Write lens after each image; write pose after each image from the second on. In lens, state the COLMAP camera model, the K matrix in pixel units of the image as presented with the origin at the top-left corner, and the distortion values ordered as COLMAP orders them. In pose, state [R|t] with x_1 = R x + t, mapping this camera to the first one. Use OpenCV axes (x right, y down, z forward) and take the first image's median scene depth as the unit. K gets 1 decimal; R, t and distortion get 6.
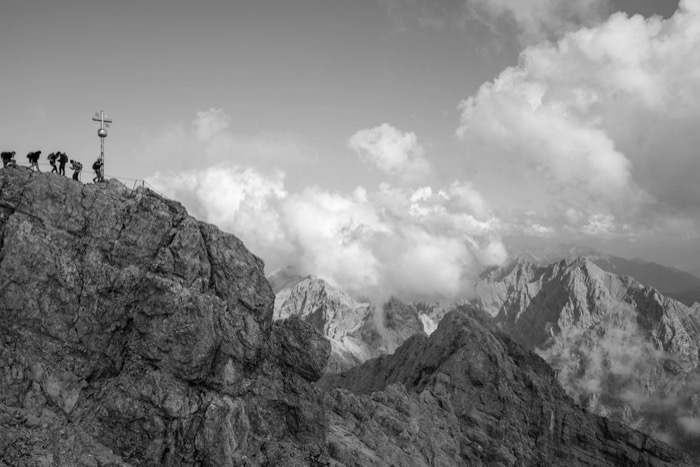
lens RADIAL K [[505.9, 0, 354.2], [0, 505.9, 234.2], [0, 0, 1]] dist [-0.030664, 0.035602]
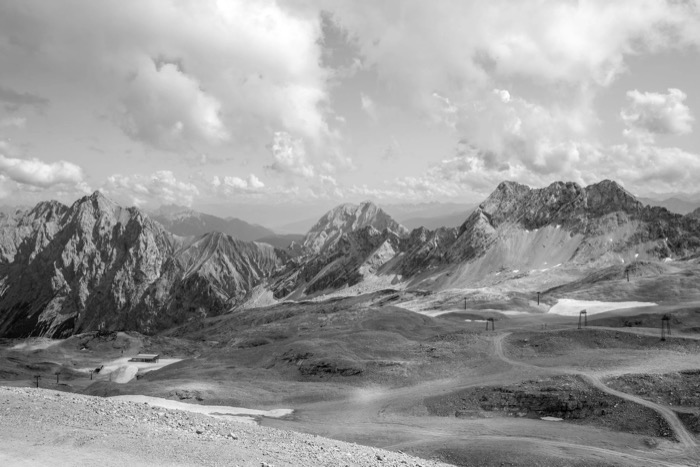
lens RADIAL K [[505.9, 0, 343.3], [0, 505.9, 234.1], [0, 0, 1]] dist [-0.030664, 0.035602]
pose [[0.783391, -0.043196, 0.620027, 0.229365], [0.010419, 0.998354, 0.056389, 0.085456], [-0.621442, -0.037714, 0.782552, -0.106486]]
